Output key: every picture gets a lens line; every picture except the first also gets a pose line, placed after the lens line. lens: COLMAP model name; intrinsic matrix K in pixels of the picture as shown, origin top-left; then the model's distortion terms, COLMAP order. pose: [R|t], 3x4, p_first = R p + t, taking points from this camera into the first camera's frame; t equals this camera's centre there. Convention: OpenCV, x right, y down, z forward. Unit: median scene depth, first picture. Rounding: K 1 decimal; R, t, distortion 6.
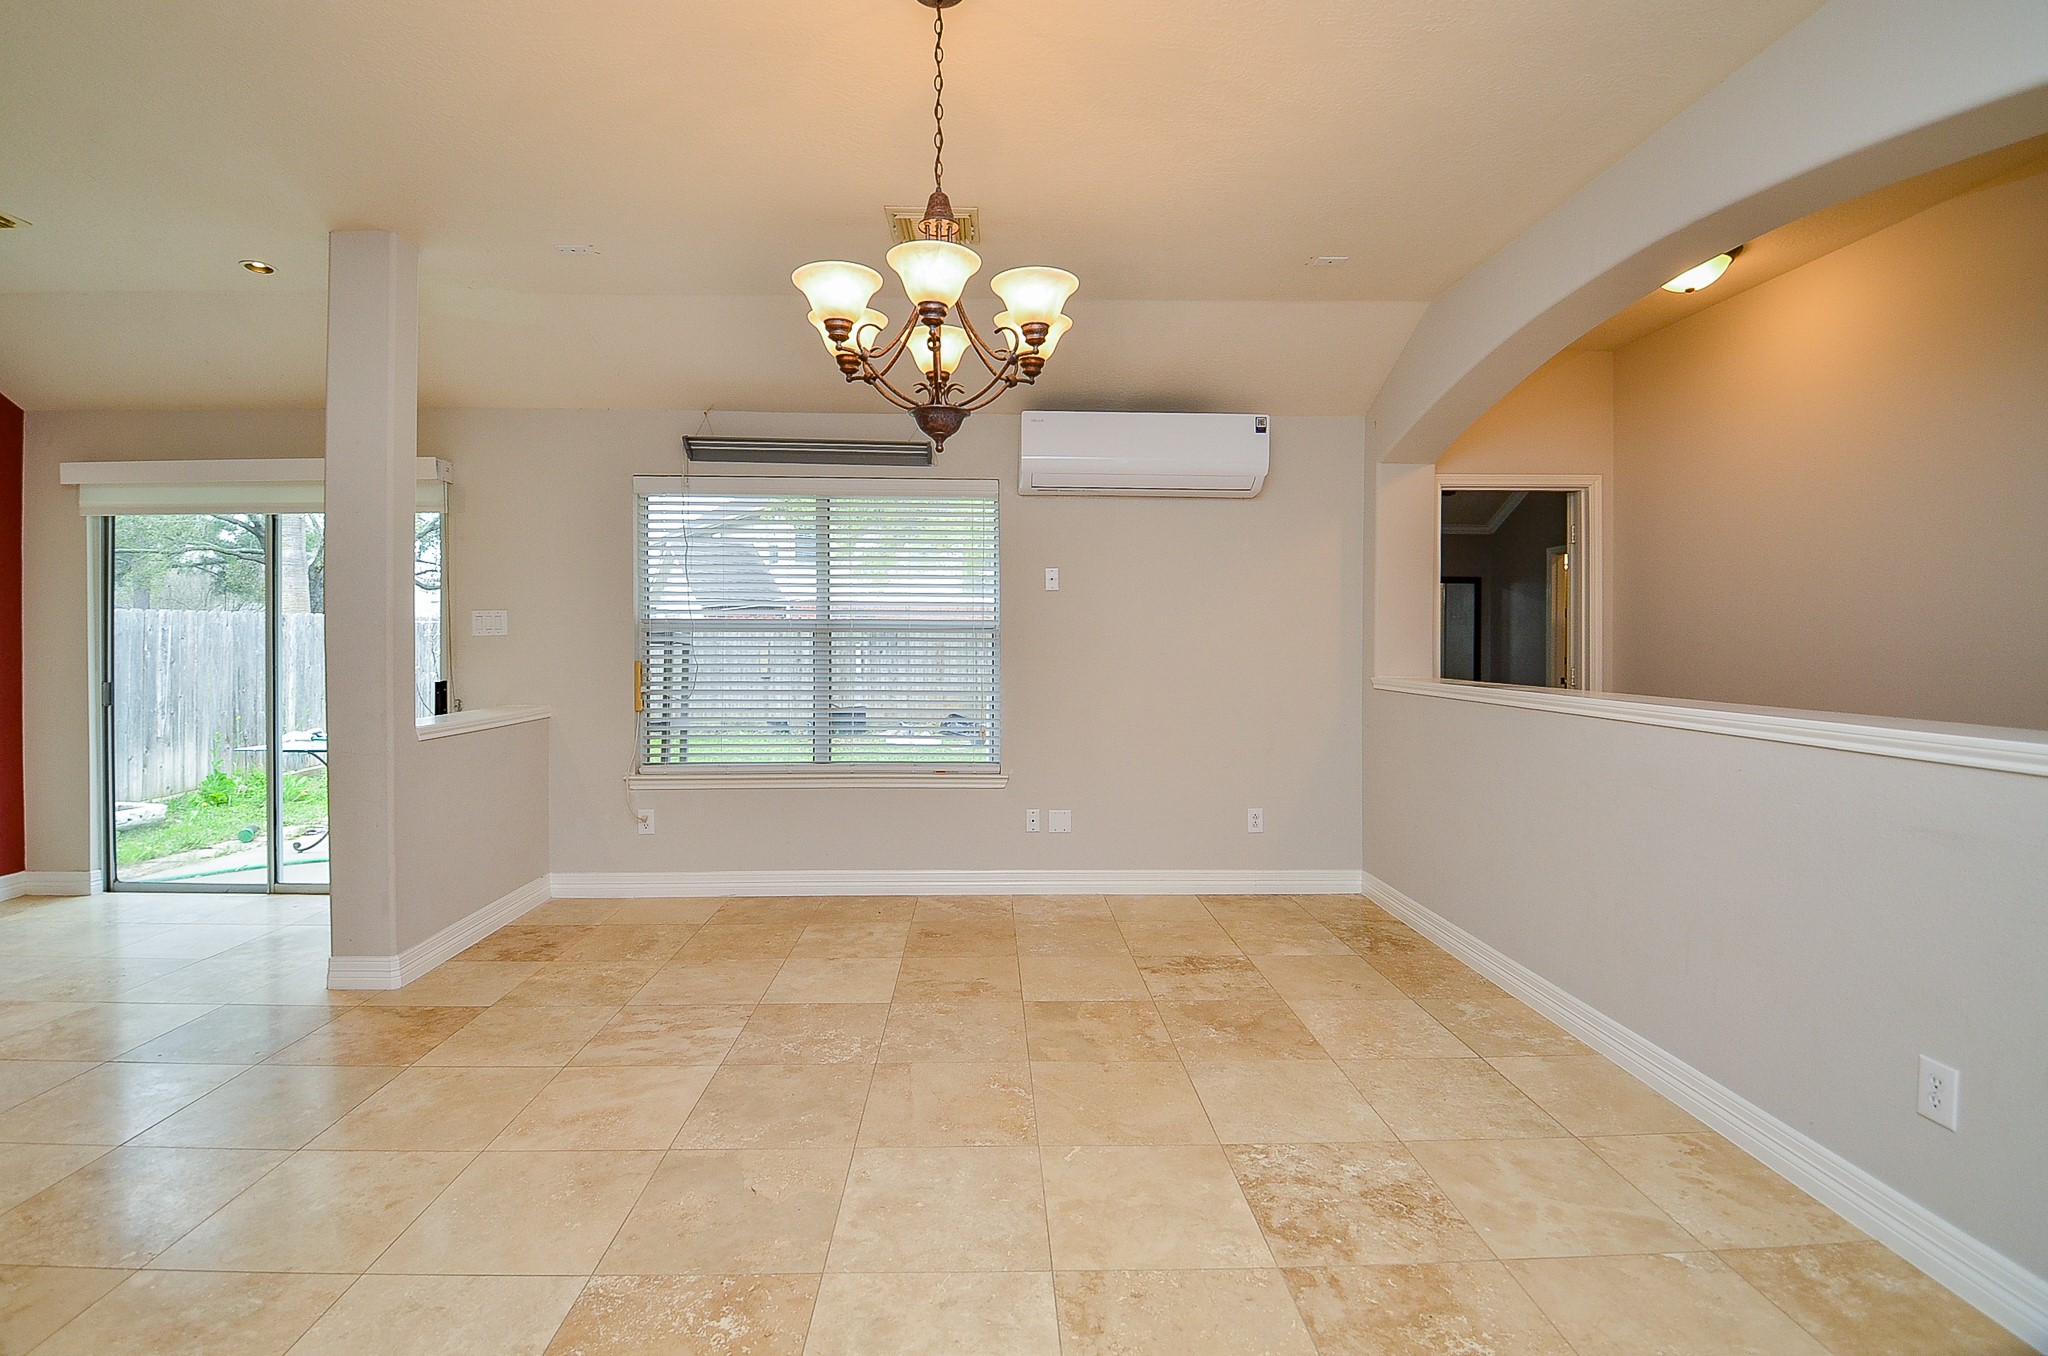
lens RADIAL K [[923.1, 0, 1008.6], [0, 923.1, 642.1], [0, 0, 1]] dist [0.056175, -0.066928]
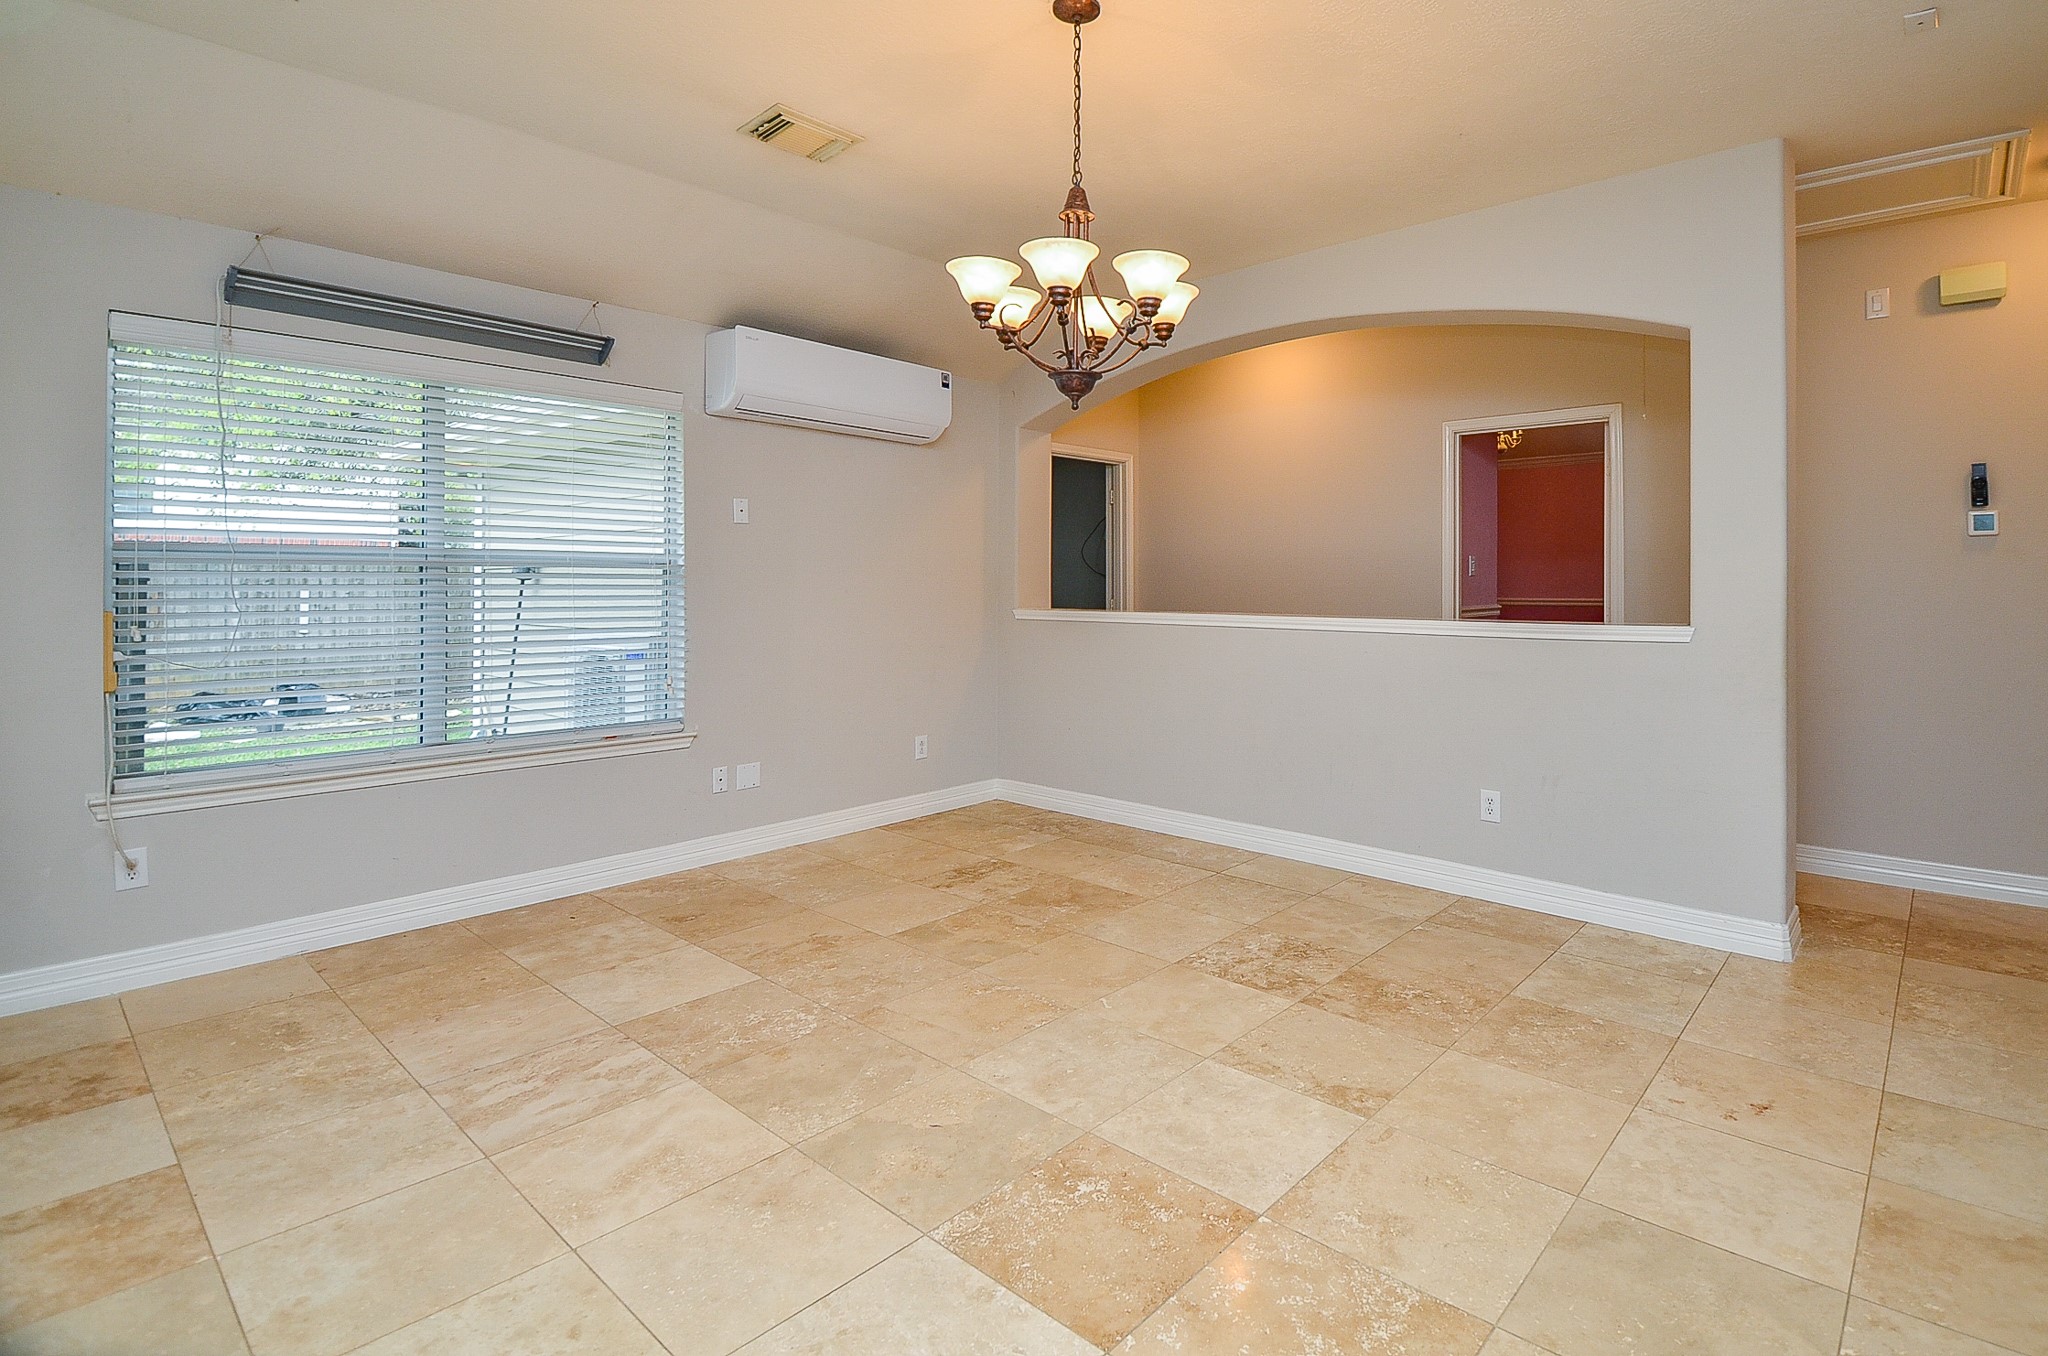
lens RADIAL K [[993.2, 0, 1129.7], [0, 993.2, 568.2], [0, 0, 1]] dist [0.014283, -0.023268]
pose [[0.663201, 0.007803, 0.748401, -0.575770], [0.004802, 0.999881, -0.014680, 0.006282], [-0.748426, 0.013329, 0.663084, 0.082953]]
